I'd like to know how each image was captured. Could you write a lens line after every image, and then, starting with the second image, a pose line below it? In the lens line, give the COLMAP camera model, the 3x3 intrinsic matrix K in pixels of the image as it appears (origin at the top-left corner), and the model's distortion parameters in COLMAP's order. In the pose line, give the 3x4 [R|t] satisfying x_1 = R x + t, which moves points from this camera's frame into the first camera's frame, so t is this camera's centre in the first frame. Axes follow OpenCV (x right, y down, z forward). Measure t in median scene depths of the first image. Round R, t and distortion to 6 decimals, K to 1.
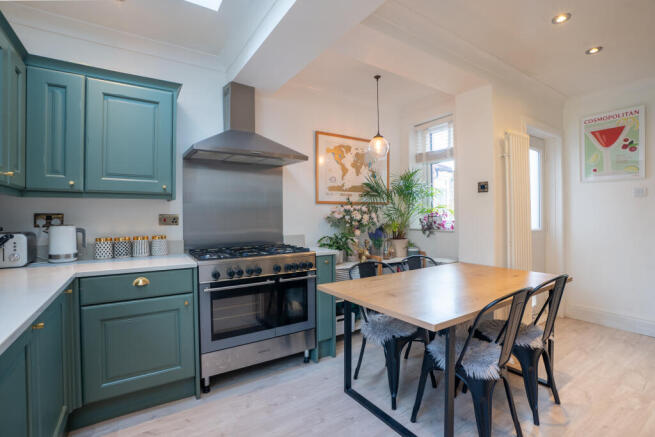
lens RADIAL K [[308.1, 0, 326.6], [0, 308.1, 217.9], [0, 0, 1]] dist [-0.049090, 0.013774]
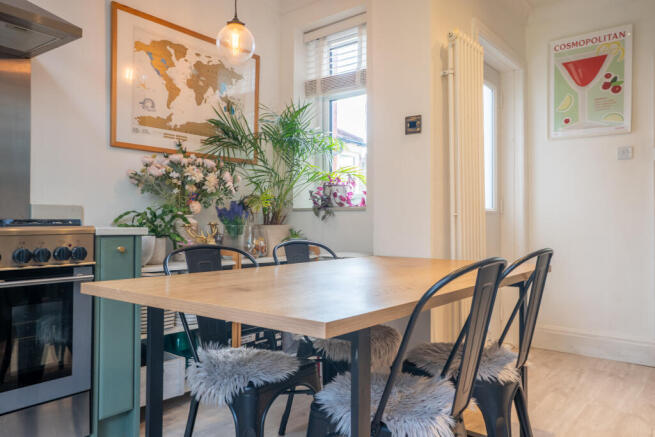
lens RADIAL K [[491.2, 0, 324.0], [0, 491.2, 219.4], [0, 0, 1]] dist [-0.003894, 0.014519]
pose [[0.951606, 0.013272, 0.307034, 0.058171], [-0.008280, 0.999812, -0.017558, 0.092791], [-0.307209, 0.014166, 0.951537, 0.145109]]
